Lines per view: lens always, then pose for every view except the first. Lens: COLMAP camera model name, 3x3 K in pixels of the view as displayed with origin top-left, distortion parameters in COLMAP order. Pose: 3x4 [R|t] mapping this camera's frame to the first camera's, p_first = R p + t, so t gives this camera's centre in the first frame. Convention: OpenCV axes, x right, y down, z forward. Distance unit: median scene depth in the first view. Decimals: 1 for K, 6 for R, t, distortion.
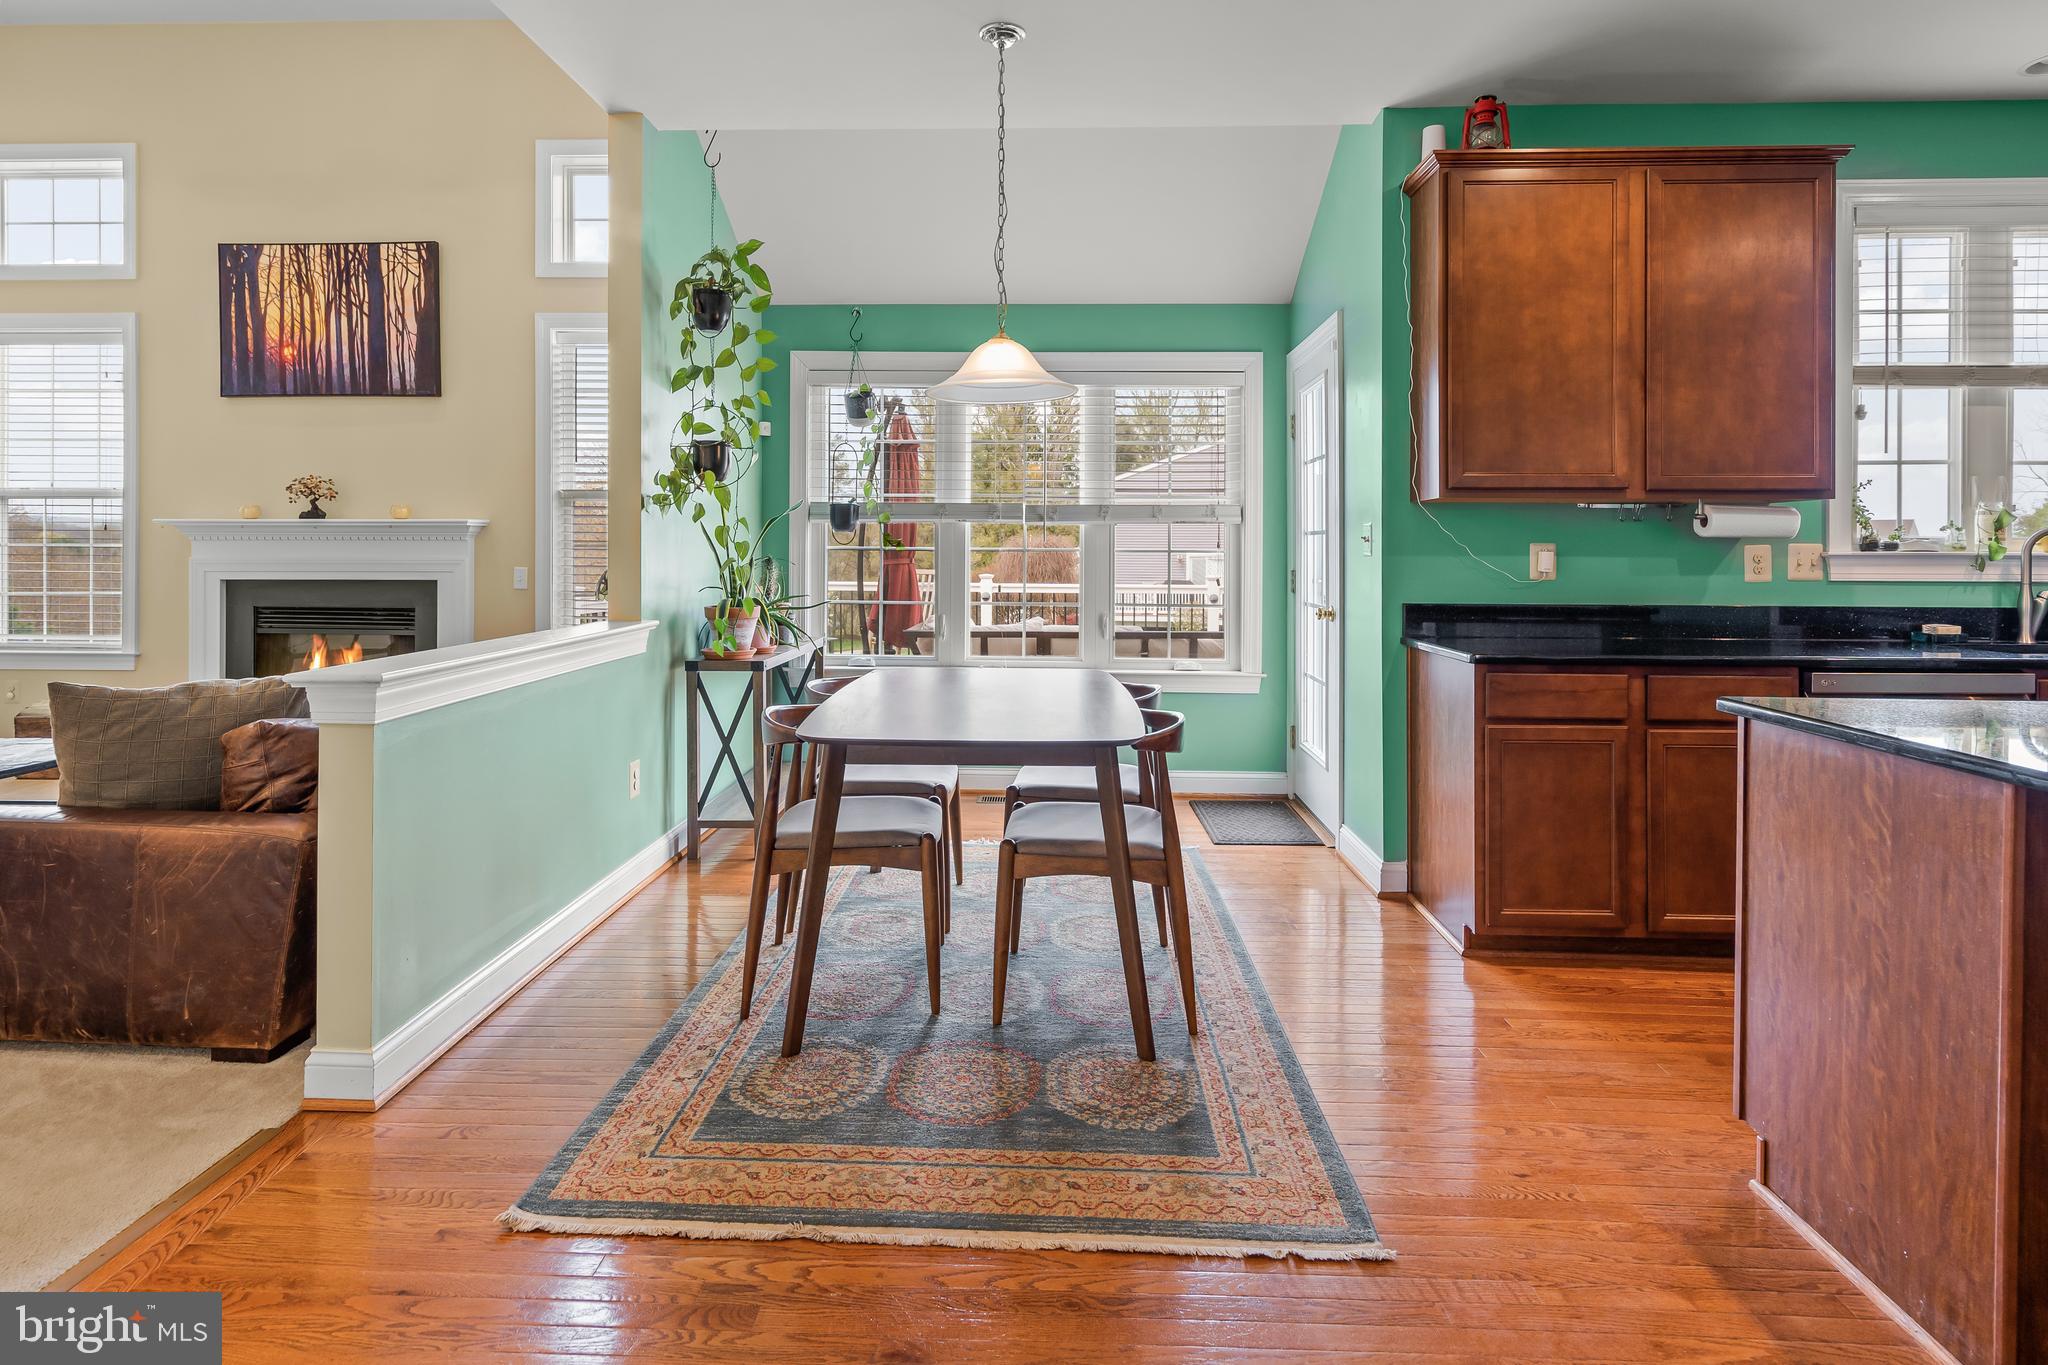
lens RADIAL K [[1081.2, 0, 1019.9], [0, 1081.2, 541.7], [0, 0, 1]] dist [-0.003091, 0.000078]
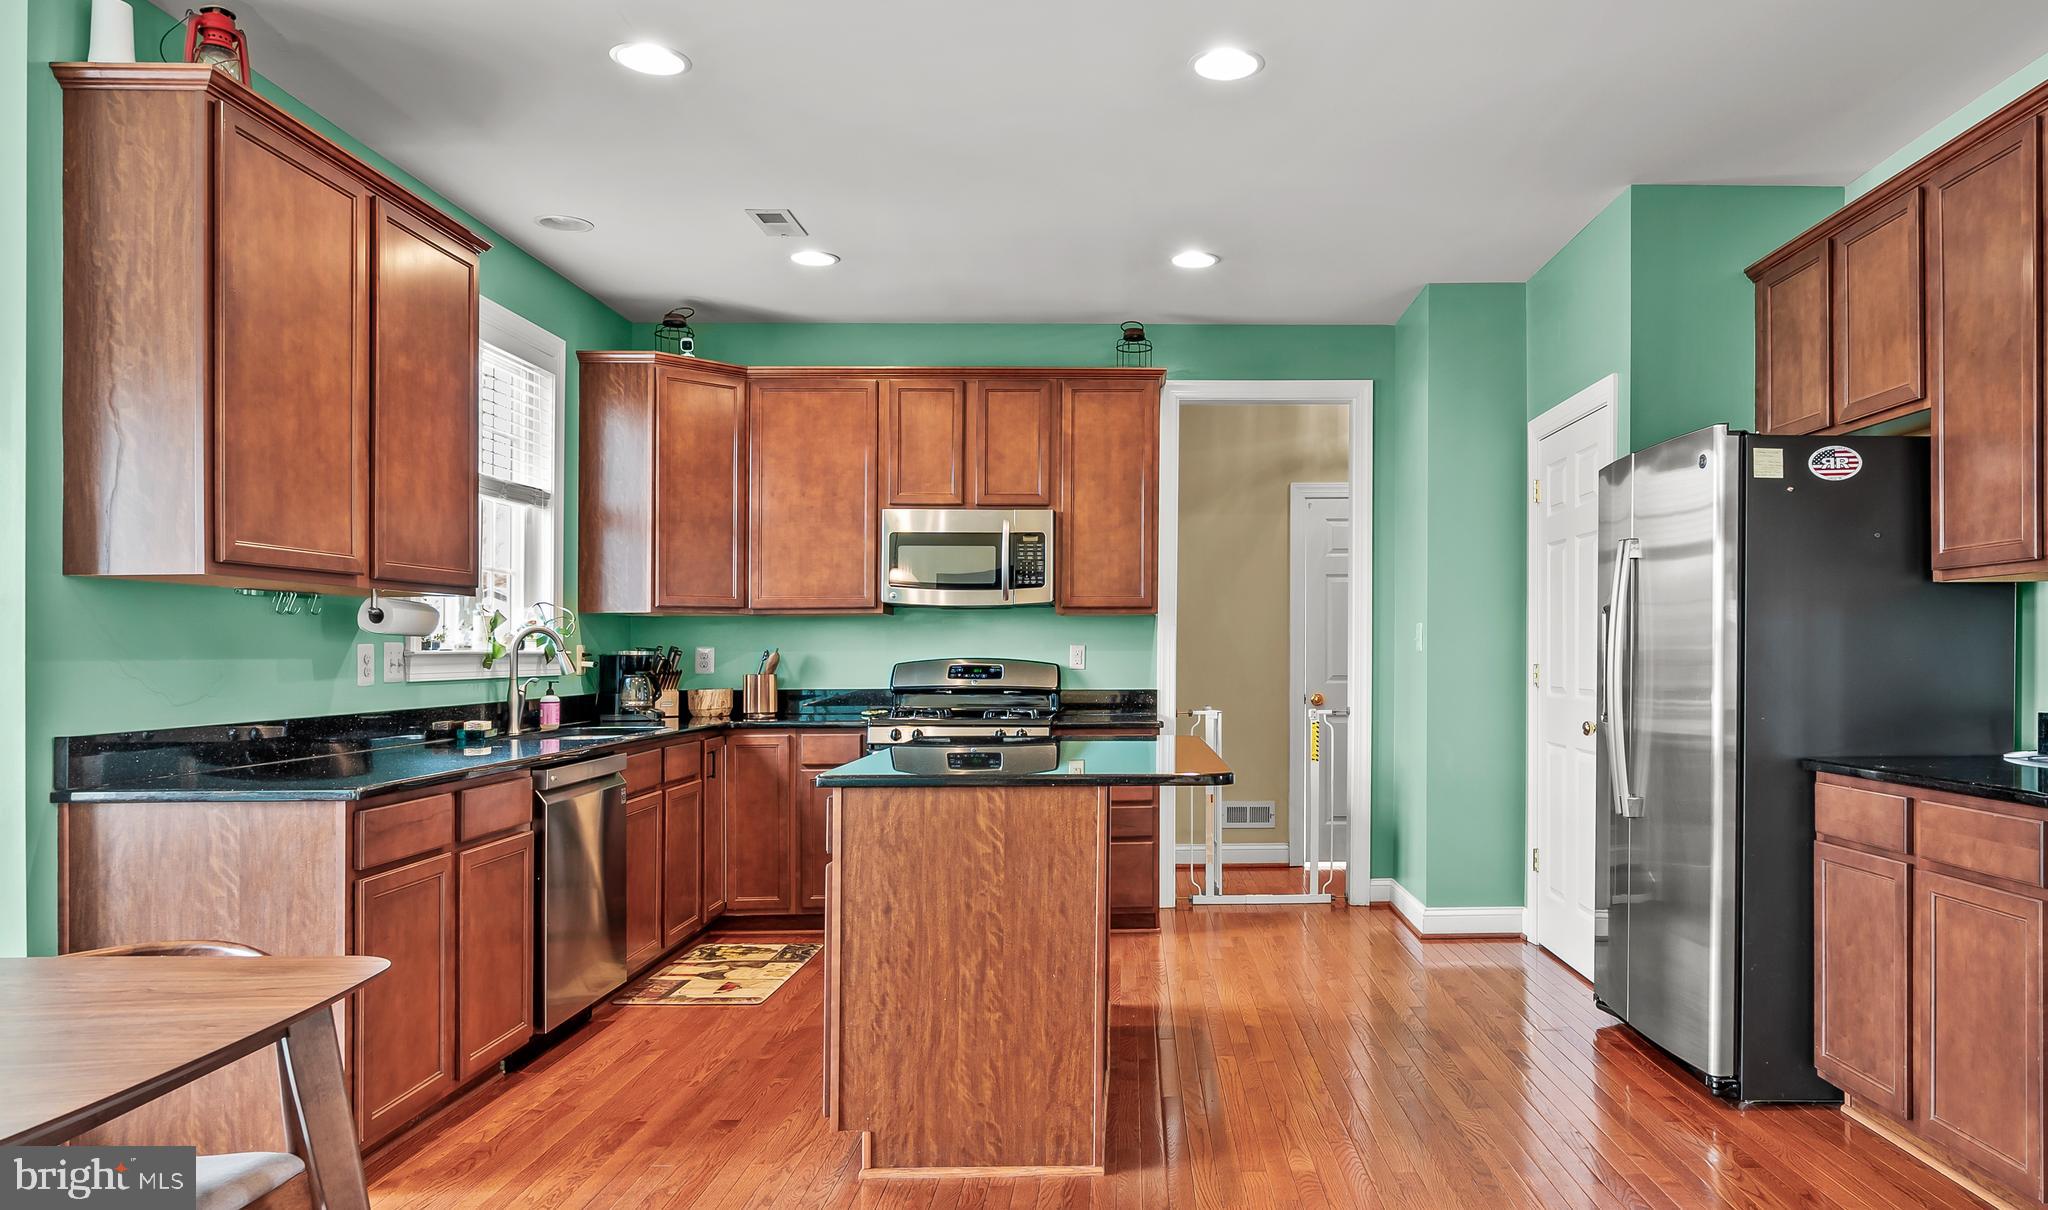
lens RADIAL K [[1400.0, 0, 1147.6], [0, 1400.0, 658.7], [0, 0, 1]] dist [0.003876, 0.001104]
pose [[-0.038679, -0.009892, 0.999203, -0.981404], [-0.001571, 0.999950, 0.009838, 0.005717], [-0.999250, -0.001189, -0.038693, 0.821016]]
